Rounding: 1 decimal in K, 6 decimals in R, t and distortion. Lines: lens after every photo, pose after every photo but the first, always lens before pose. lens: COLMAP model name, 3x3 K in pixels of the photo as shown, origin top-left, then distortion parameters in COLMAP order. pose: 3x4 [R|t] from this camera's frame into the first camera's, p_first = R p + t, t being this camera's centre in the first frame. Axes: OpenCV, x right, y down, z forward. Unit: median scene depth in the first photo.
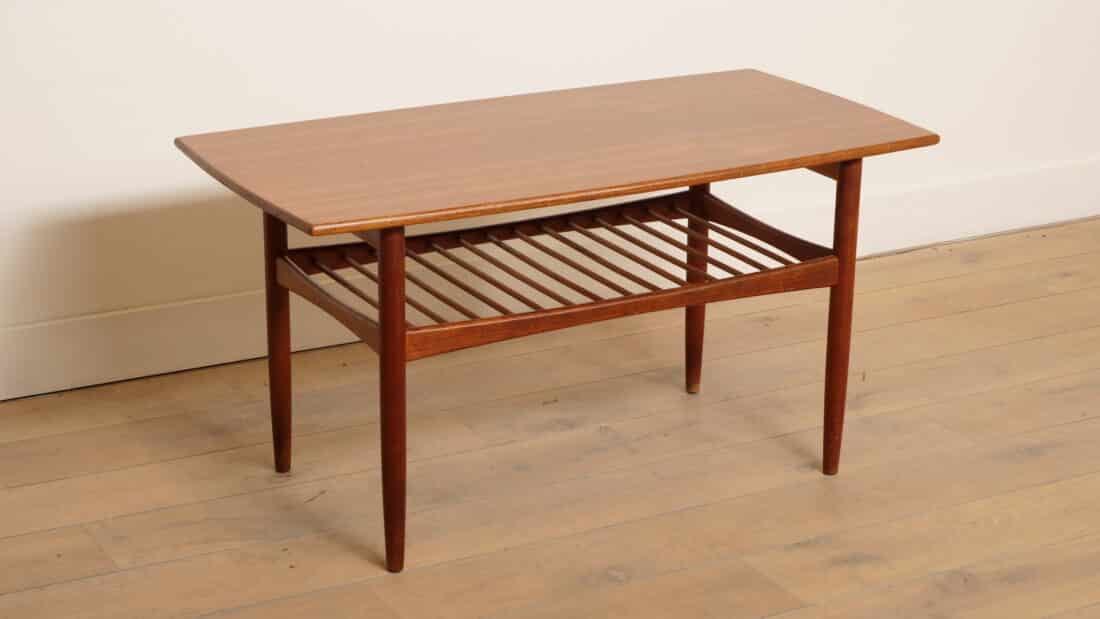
lens RADIAL K [[2321.6, 0, 550.6], [0, 2321.6, 308.7], [0, 0, 1]] dist [-0.004936, 0.000000]
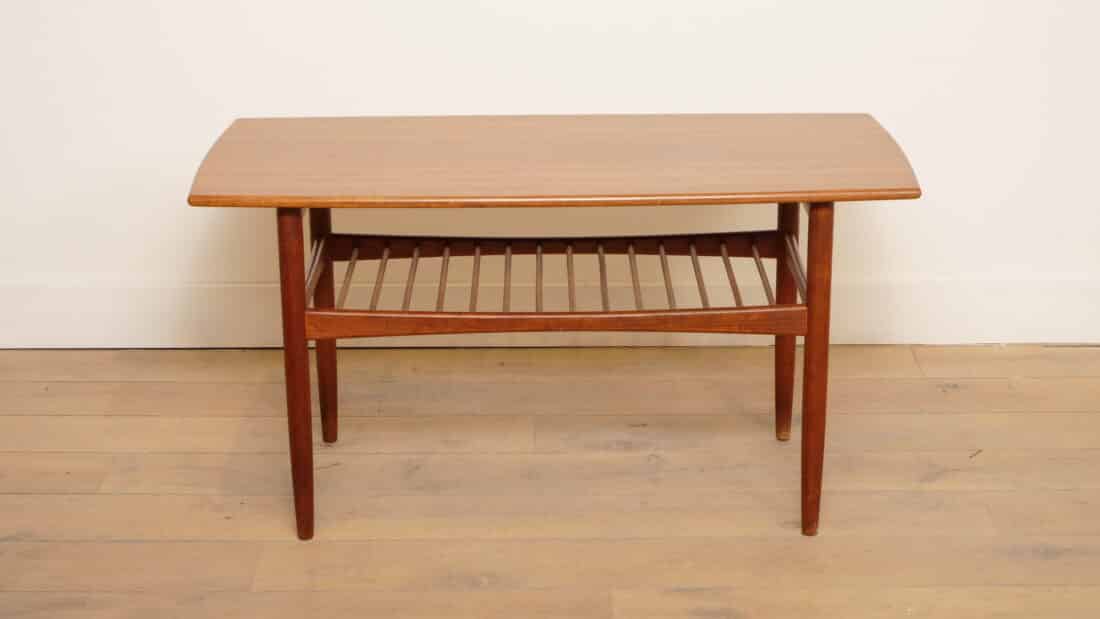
lens RADIAL K [[2196.0, 0, 548.6], [0, 2196.0, 310.2], [0, 0, 1]] dist [-0.051095, 0.000000]
pose [[0.871297, 0.128362, -0.473672, 0.454990], [-0.140794, 0.989995, 0.009299, -0.013788], [0.470127, 0.058588, 0.880652, 0.156421]]
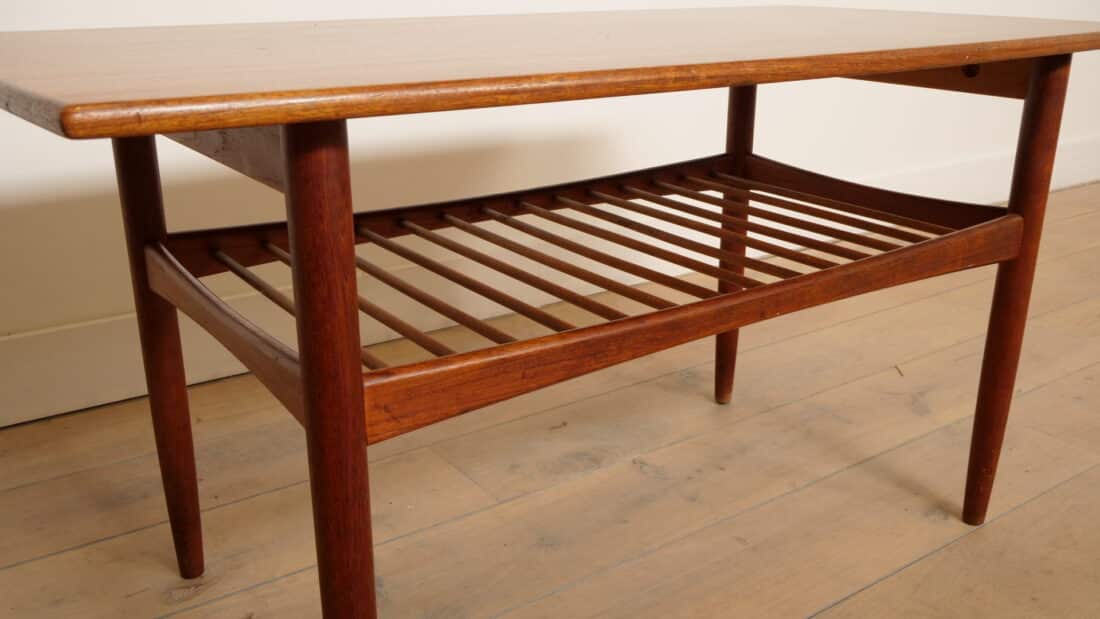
lens RADIAL K [[1006.2, 0, 548.8], [0, 1006.2, 304.9], [0, 0, 1]] dist [0.029611, 0.000000]
pose [[0.993834, -0.043571, 0.101958, -0.041452], [0.043463, 0.999050, 0.003281, -0.003491], [-0.102005, 0.001170, 0.994783, 0.722356]]
